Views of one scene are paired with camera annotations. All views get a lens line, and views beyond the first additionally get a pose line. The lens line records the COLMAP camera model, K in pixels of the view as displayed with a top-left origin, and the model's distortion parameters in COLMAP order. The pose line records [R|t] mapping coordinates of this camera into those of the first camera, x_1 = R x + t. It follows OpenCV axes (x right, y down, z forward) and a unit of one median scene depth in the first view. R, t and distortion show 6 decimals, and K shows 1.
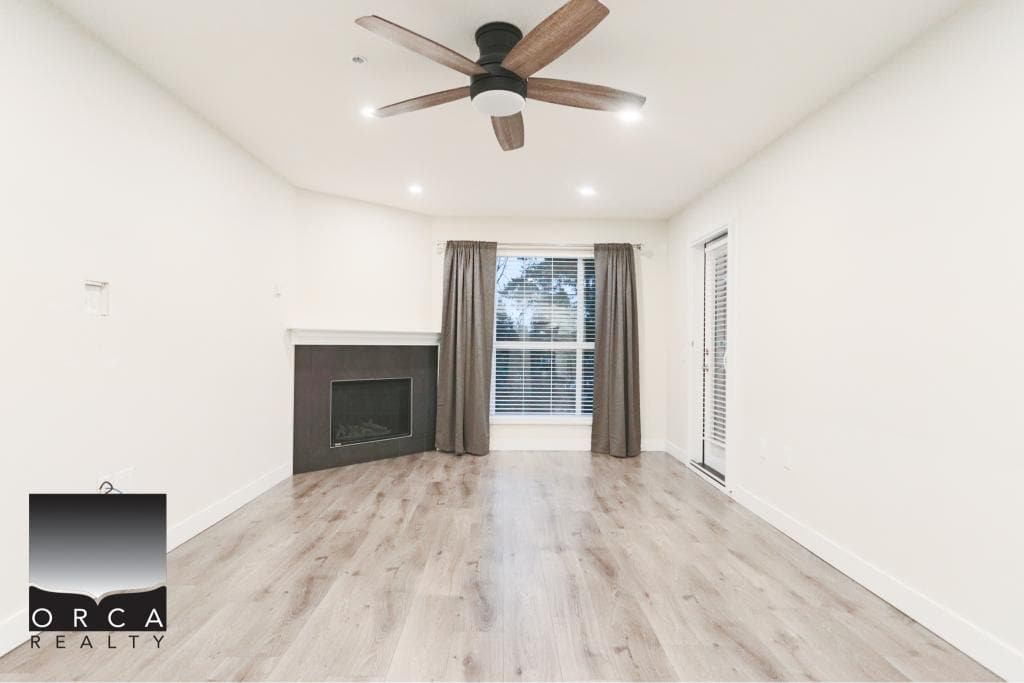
lens RADIAL K [[535.0, 0, 509.6], [0, 535.0, 344.9], [0, 0, 1]] dist [0.017628, 0.000987]
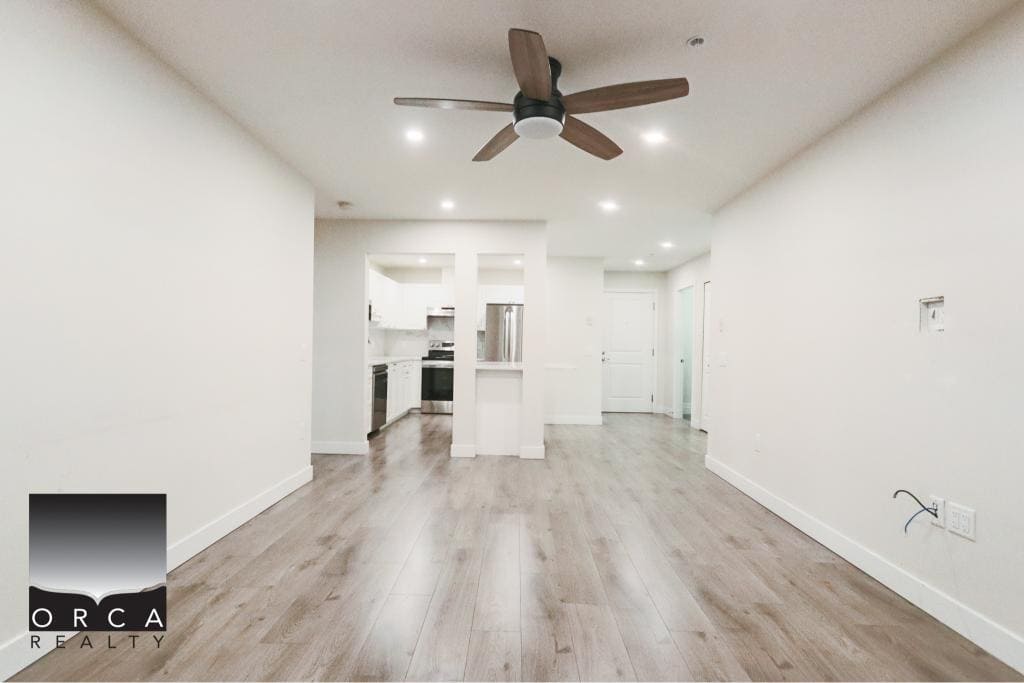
lens RADIAL K [[477.5, 0, 512.0], [0, 477.5, 341.5], [0, 0, 1]] dist [-0.001123, 0.000036]
pose [[-0.999251, -0.029816, 0.024664, -0.003246], [-0.029964, 0.999535, -0.005668, -0.006735], [-0.024484, -0.006403, -0.999680, 1.898386]]
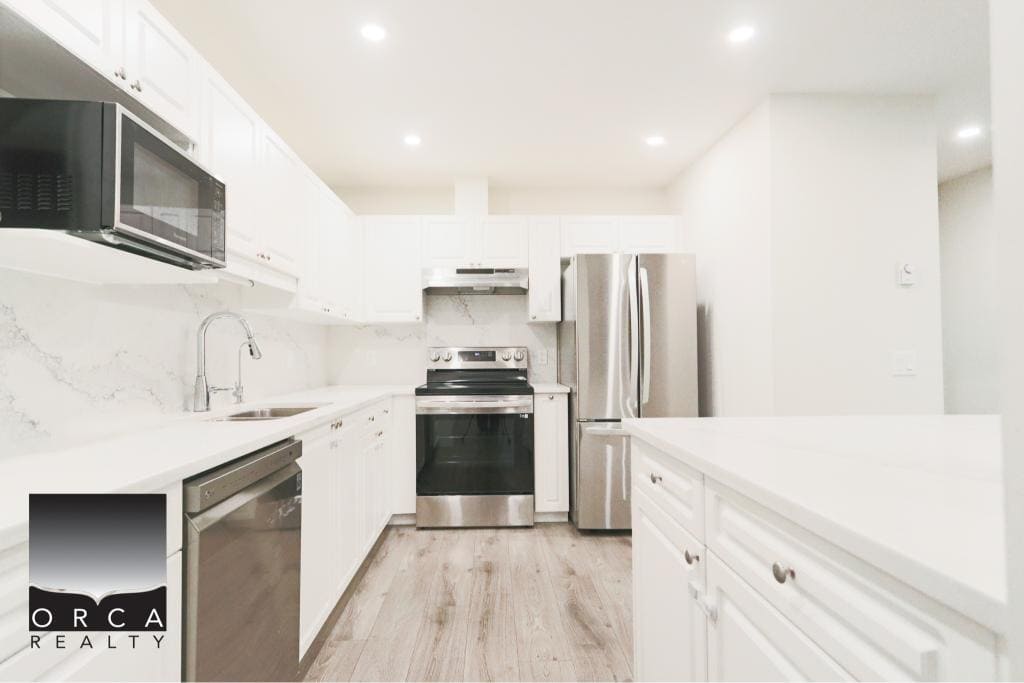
lens RADIAL K [[516.3, 0, 503.7], [0, 516.3, 345.0], [0, 0, 1]] dist [0.004994, 0.001088]
pose [[-0.999885, -0.003364, -0.014800, 0.083177], [-0.002918, 0.999545, -0.030031, -0.000741], [0.014895, -0.029984, -0.999439, 1.560037]]
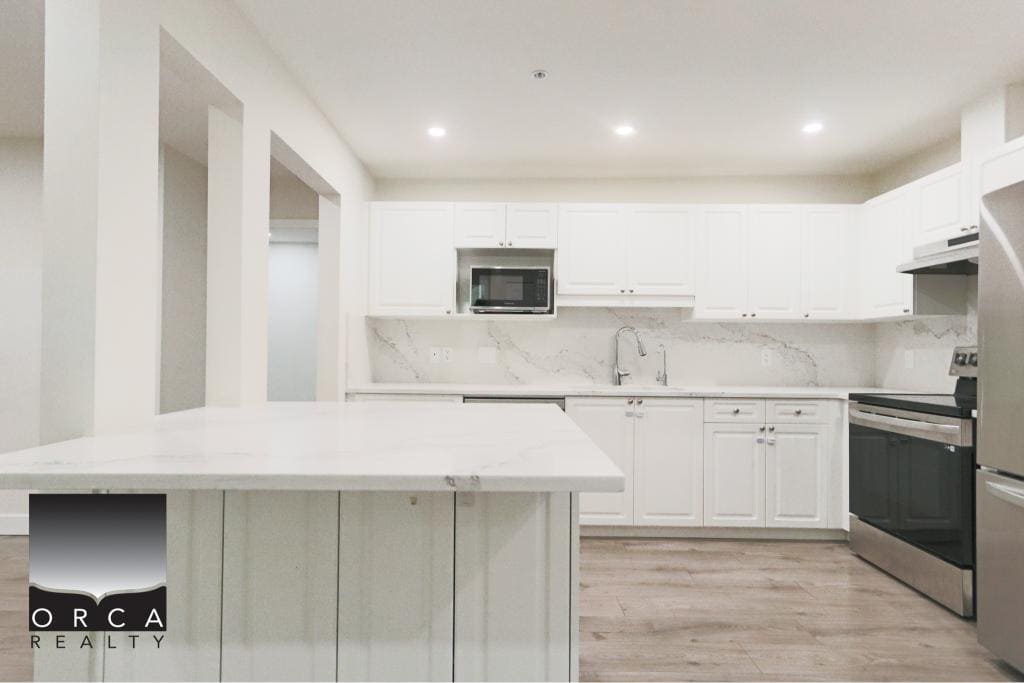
lens RADIAL K [[535.0, 0, 509.6], [0, 535.0, 344.9], [0, 0, 1]] dist [0.017628, 0.000987]
pose [[0.011824, 0.000925, 0.999930, -0.124440], [-0.018862, 0.999822, -0.000702, -0.005402], [-0.999752, -0.018852, 0.011839, 1.445342]]
